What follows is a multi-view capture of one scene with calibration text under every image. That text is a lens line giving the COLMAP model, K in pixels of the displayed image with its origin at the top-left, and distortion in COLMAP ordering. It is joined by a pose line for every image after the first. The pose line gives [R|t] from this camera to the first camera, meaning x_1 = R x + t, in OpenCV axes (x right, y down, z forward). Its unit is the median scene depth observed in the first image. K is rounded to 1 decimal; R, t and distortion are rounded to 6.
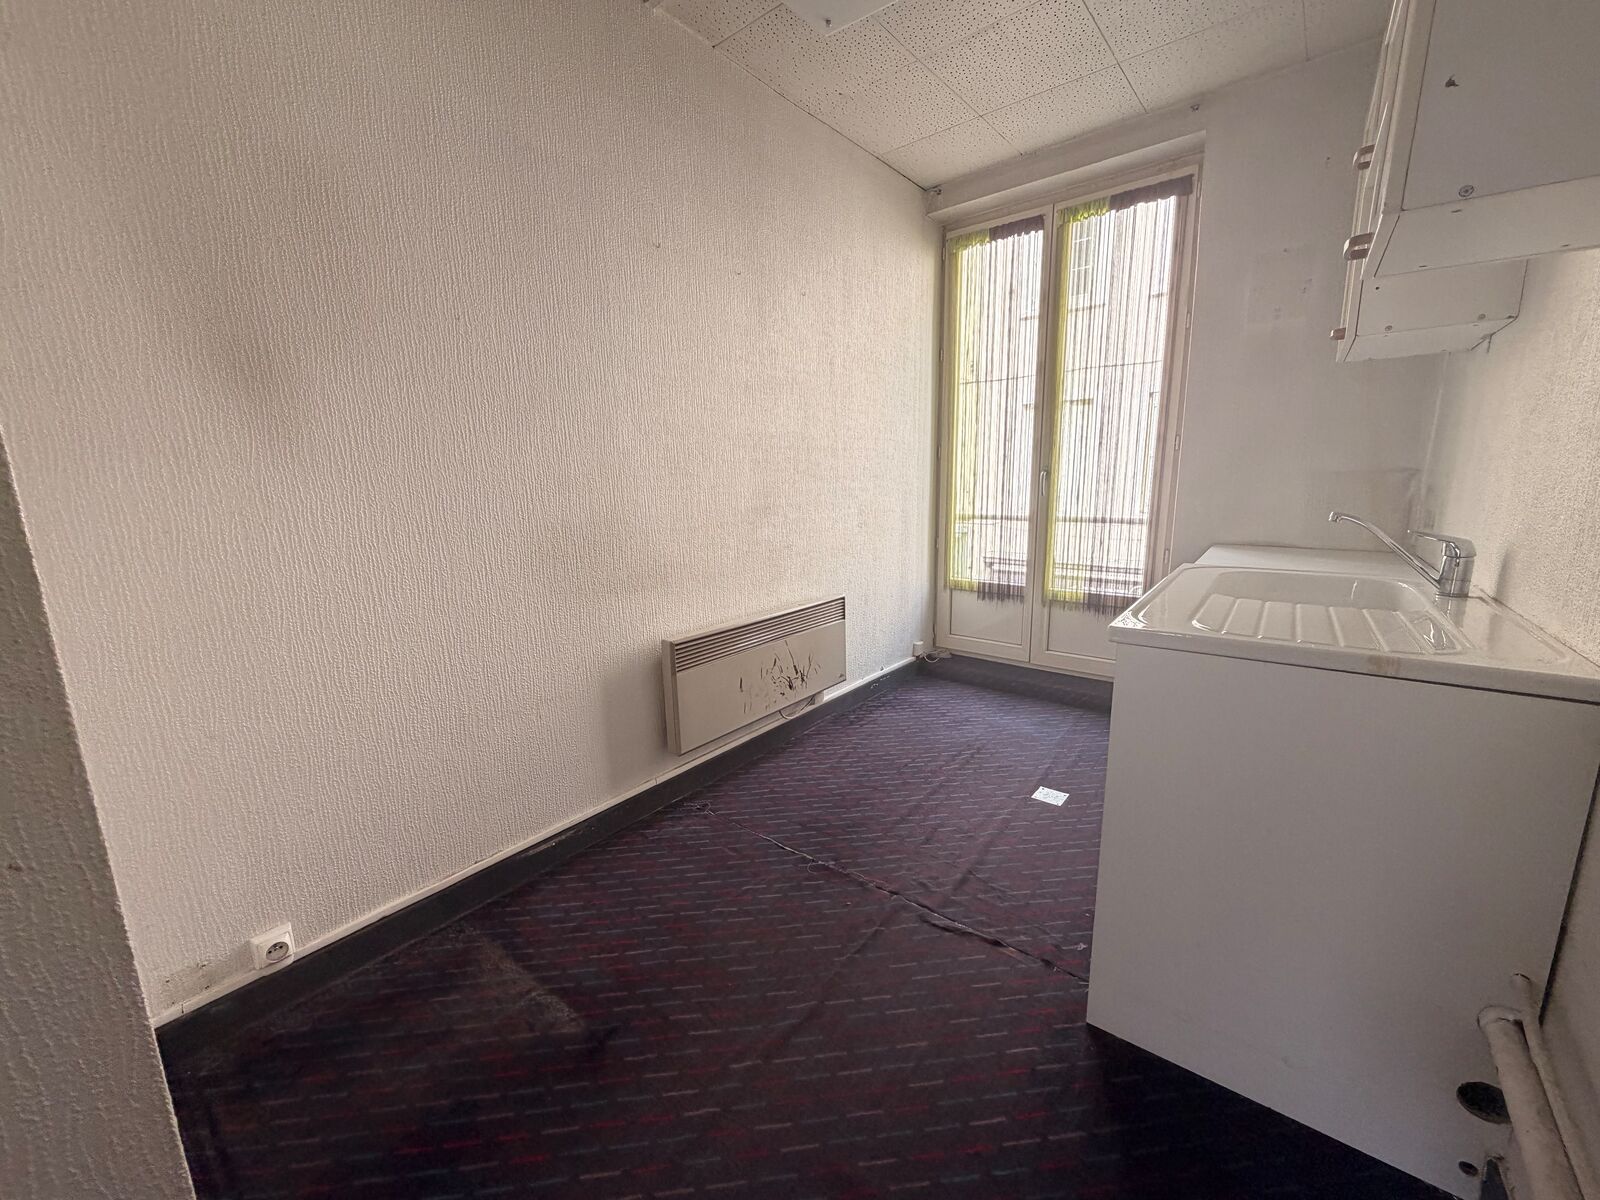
lens RADIAL K [[636.0, 0, 796.7], [0, 636.0, 600.1], [0, 0, 1]] dist [0.001924, 0.000144]
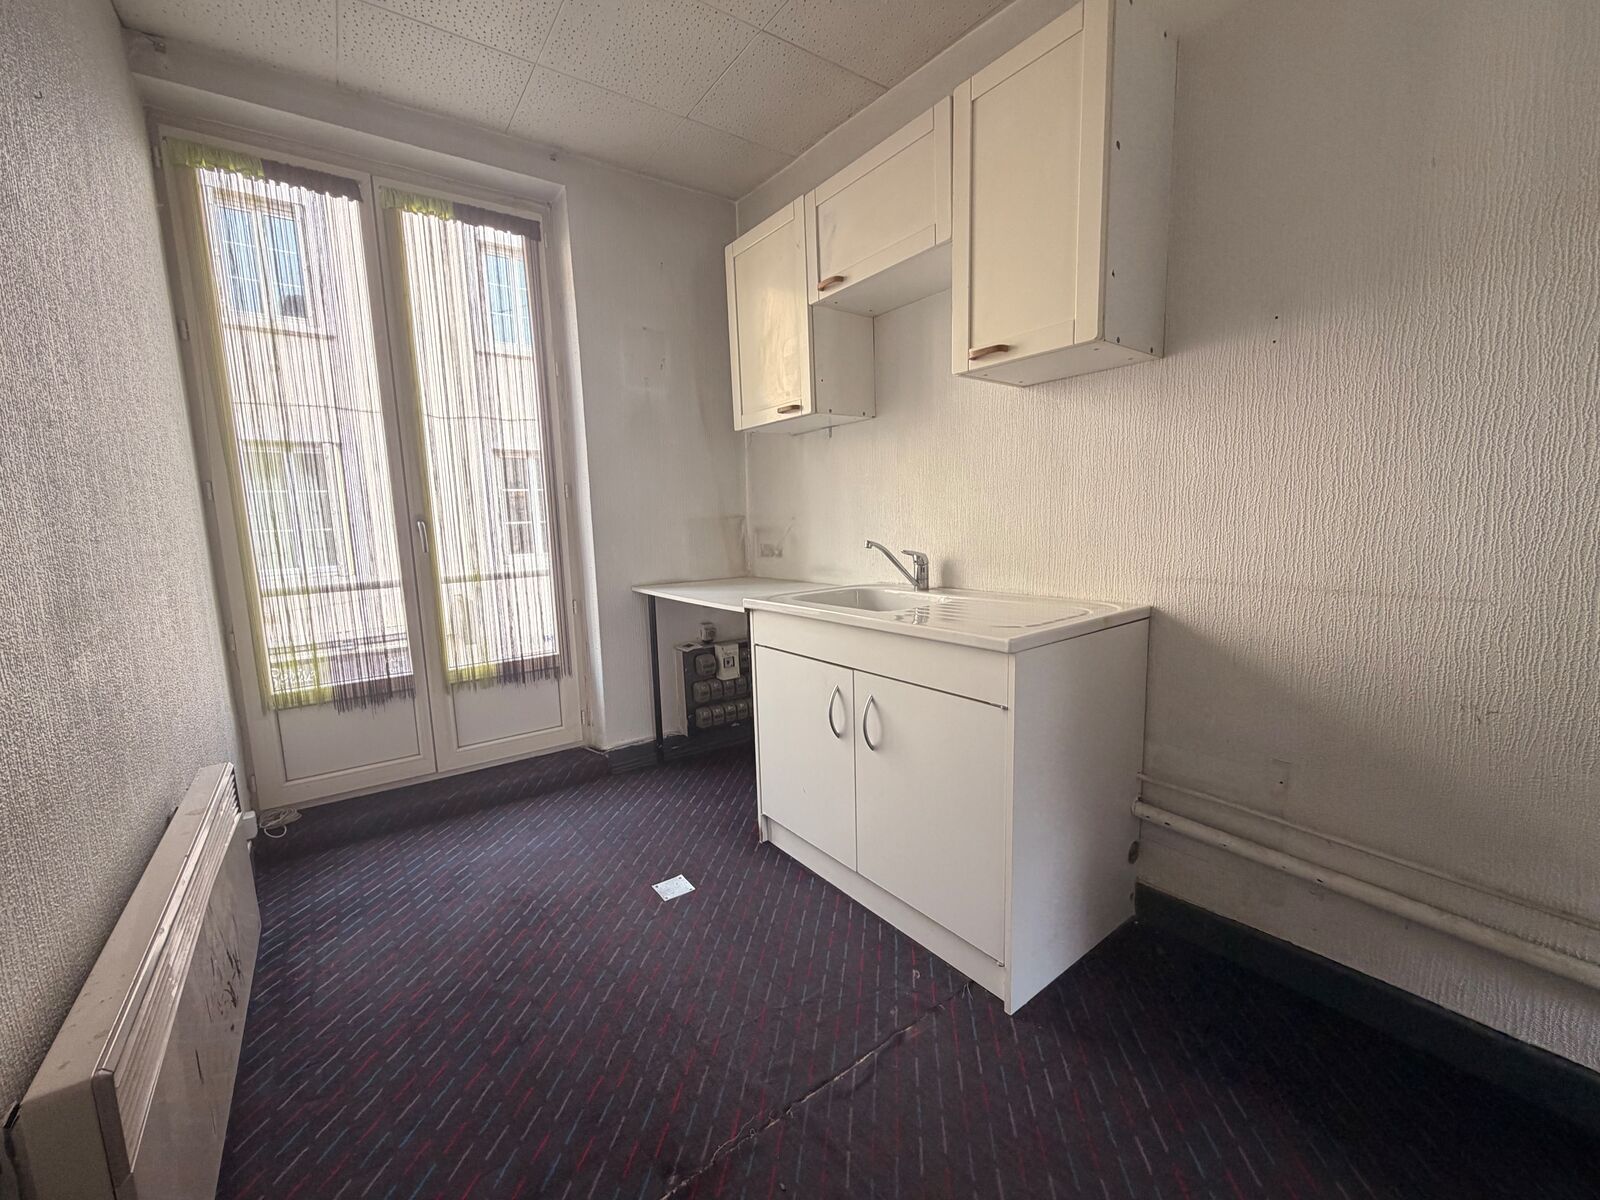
lens RADIAL K [[636.0, 0, 798.3], [0, 636.0, 600.2], [0, 0, 1]] dist [0.001924, 0.000144]
pose [[0.263064, -0.118421, 0.957483, -0.240643], [0.210441, 0.975585, 0.062842, -0.063806], [-0.941548, 0.184963, 0.281562, 0.382911]]
